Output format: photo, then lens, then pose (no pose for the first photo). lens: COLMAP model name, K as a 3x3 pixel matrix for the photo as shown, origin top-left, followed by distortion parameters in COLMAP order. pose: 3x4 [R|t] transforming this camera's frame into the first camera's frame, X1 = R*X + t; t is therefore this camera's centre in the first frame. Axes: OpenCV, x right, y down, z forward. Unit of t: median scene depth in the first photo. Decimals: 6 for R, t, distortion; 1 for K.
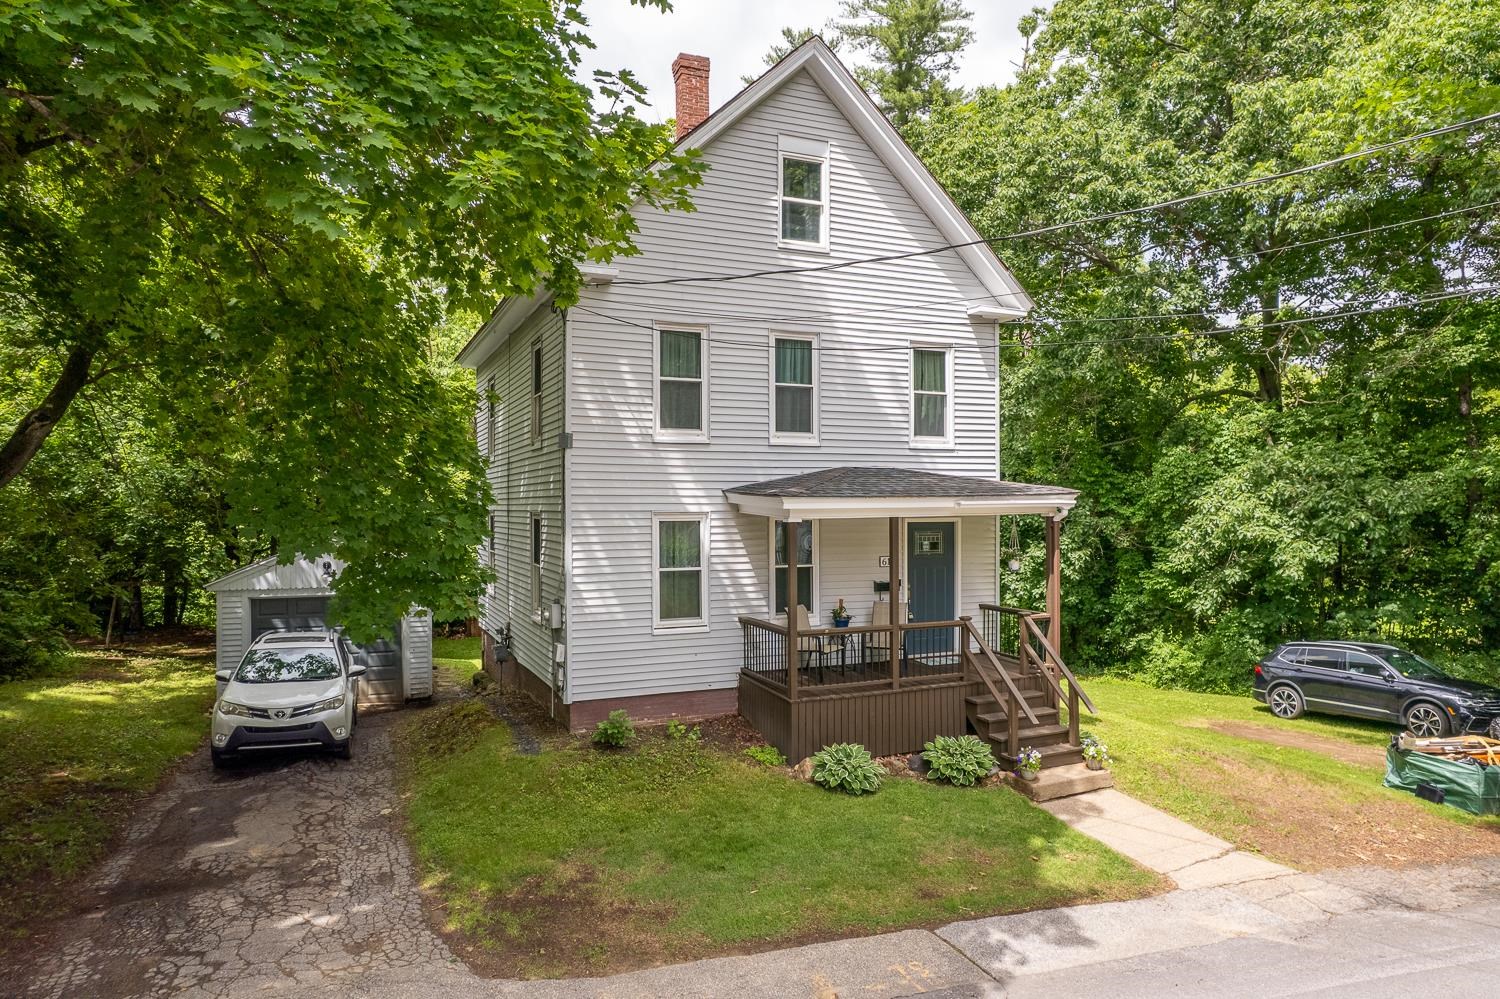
lens RADIAL K [[960.7, 0, 755.9], [0, 960.7, 505.0], [0, 0, 1]] dist [-0.087802, 0.087619]
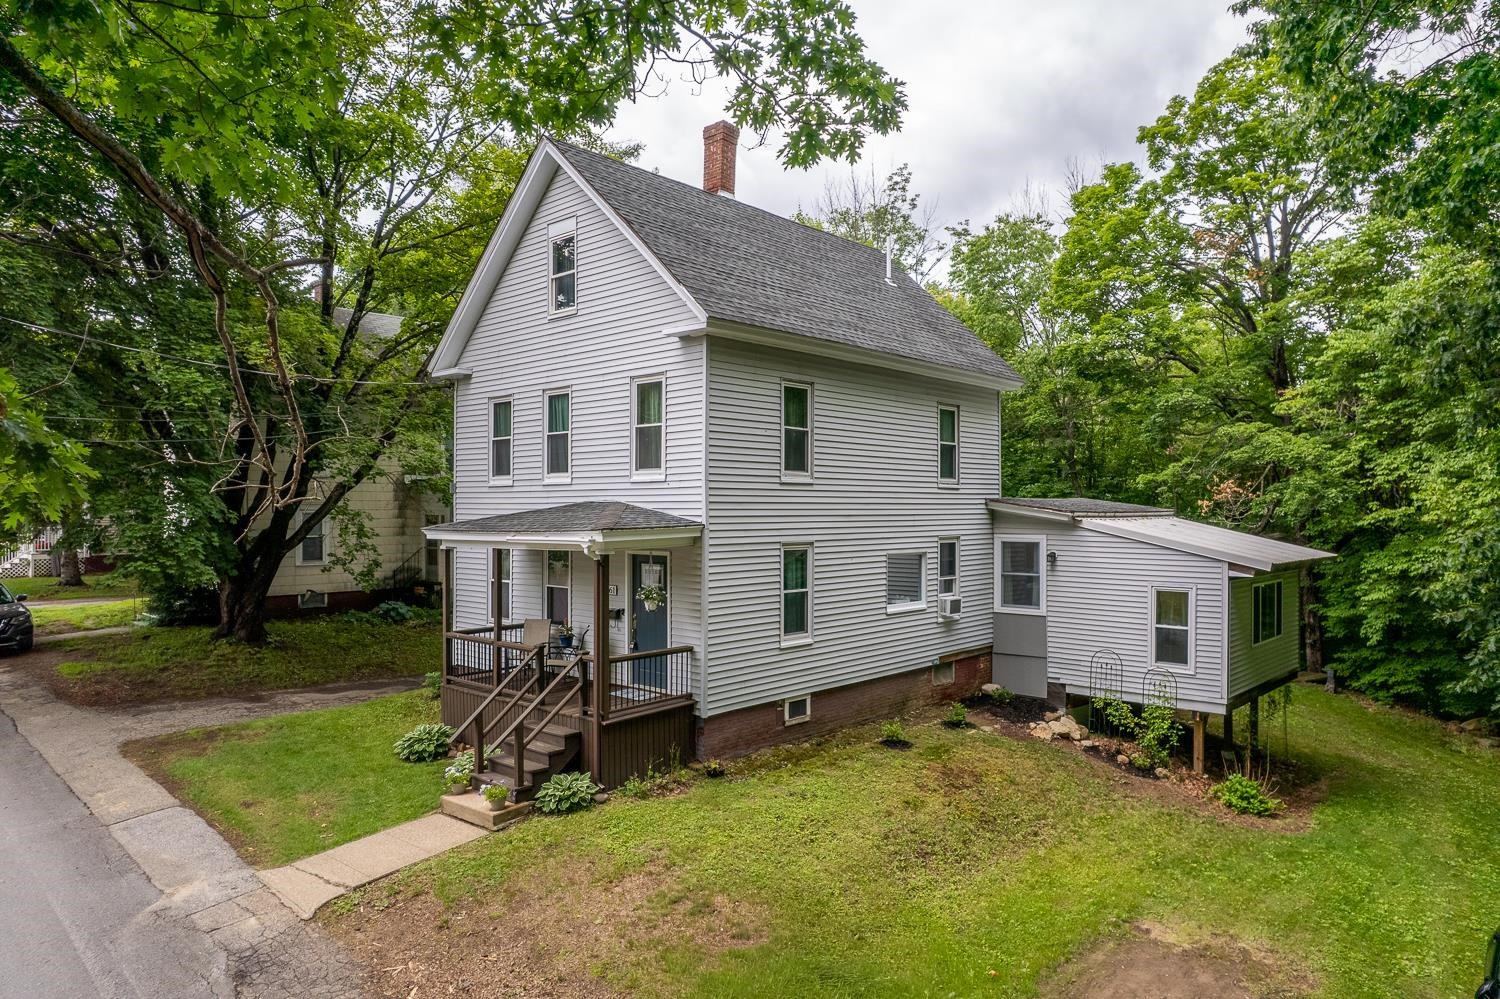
lens RADIAL K [[960.7, 0, 755.9], [0, 960.7, 505.0], [0, 0, 1]] dist [-0.087802, 0.087619]
pose [[0.406166, 0.000363, -0.913799, 1.217057], [0.000959, 0.999999, 0.000824, -0.037006], [0.913799, -0.001211, 0.406166, 0.743152]]
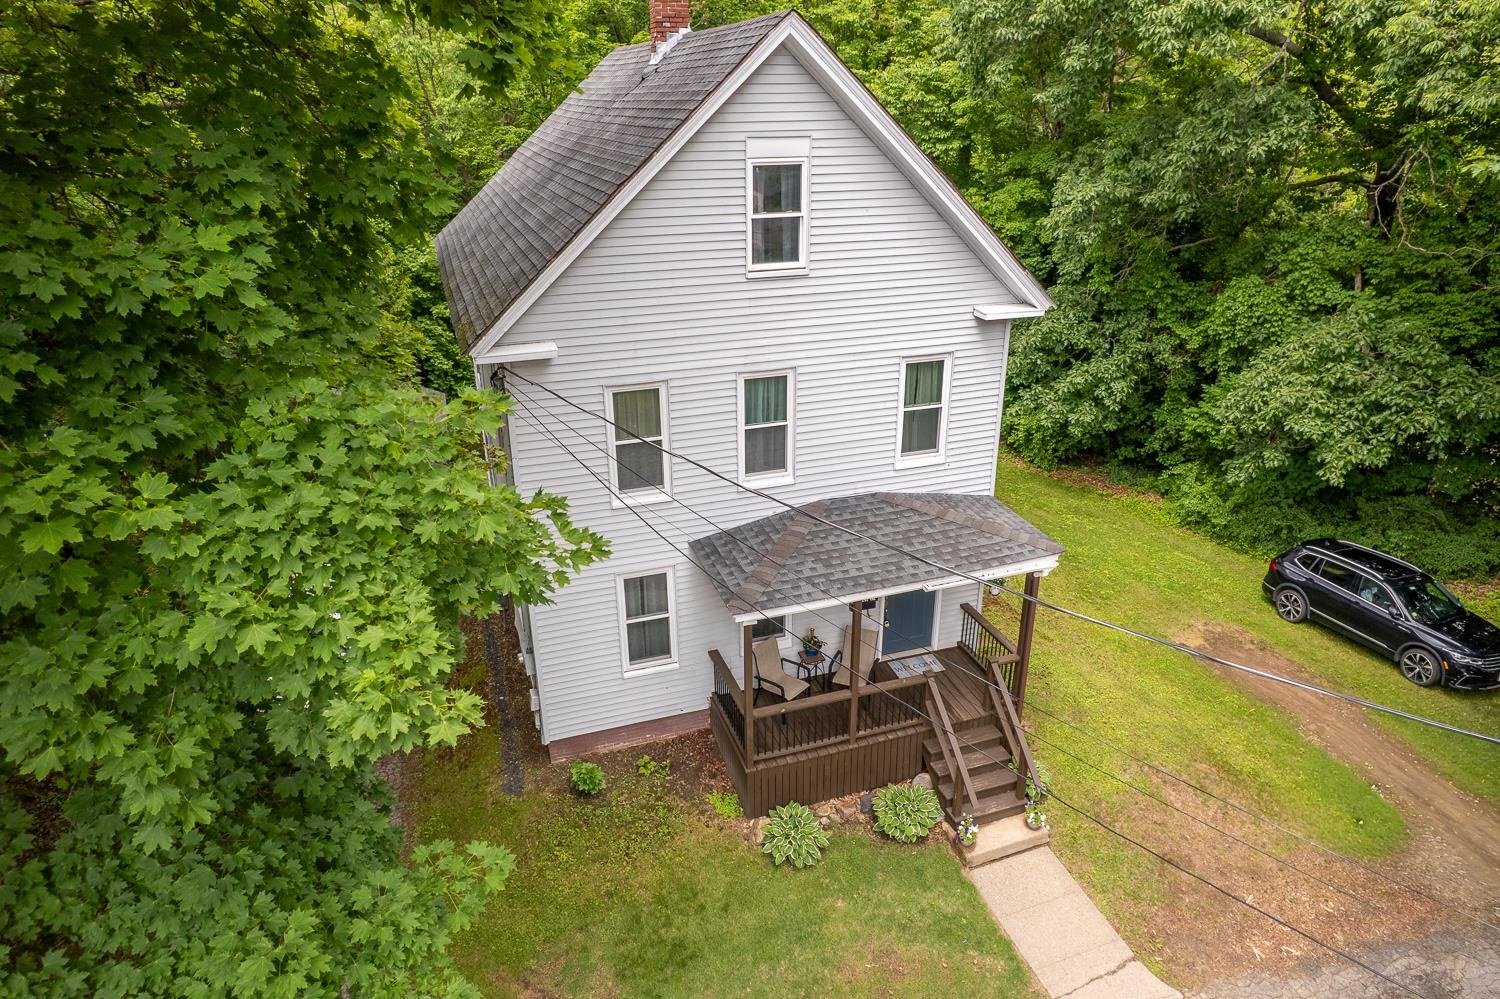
lens RADIAL K [[960.7, 0, 755.9], [0, 960.7, 505.0], [0, 0, 1]] dist [-0.087802, 0.087619]
pose [[0.996861, 0.029822, -0.073339, 0.099786], [0.002113, 0.915995, 0.401185, -0.424270], [0.079142, -0.400081, 0.913056, 0.128349]]
